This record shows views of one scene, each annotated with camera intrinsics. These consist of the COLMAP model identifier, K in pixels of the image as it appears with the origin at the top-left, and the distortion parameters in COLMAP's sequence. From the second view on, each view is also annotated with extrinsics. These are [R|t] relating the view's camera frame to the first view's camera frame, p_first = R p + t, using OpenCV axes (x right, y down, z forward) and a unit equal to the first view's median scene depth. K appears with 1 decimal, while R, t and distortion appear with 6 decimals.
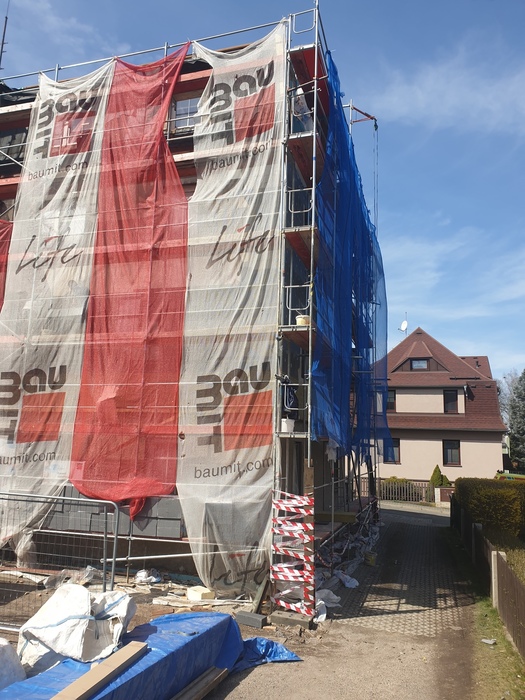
lens RADIAL K [[536.1, 0, 262.4], [0, 536.1, 377.5], [0, 0, 1]] dist [0.004180, 0.012013]
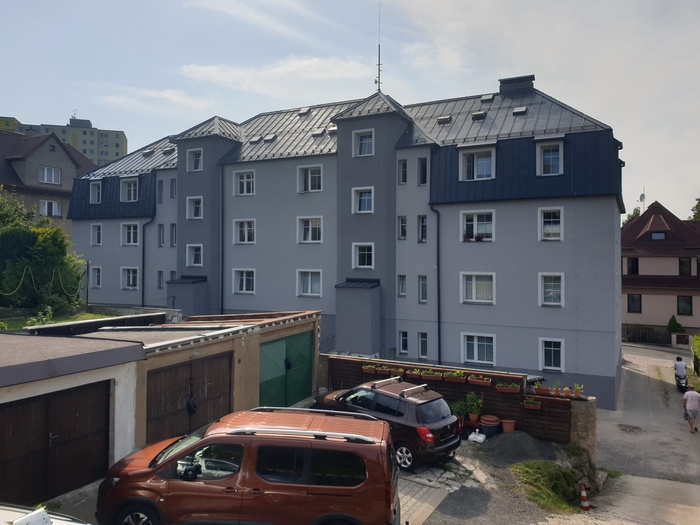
lens RADIAL K [[537.7, 0, 340.5], [0, 537.7, 261.9], [0, 0, 1]] dist [0.010406, 0.010603]
pose [[0.980767, -0.027786, -0.193194, -0.593357], [0.055473, 0.988678, 0.139422, -0.537225], [0.187133, -0.147458, 0.971204, -1.188561]]
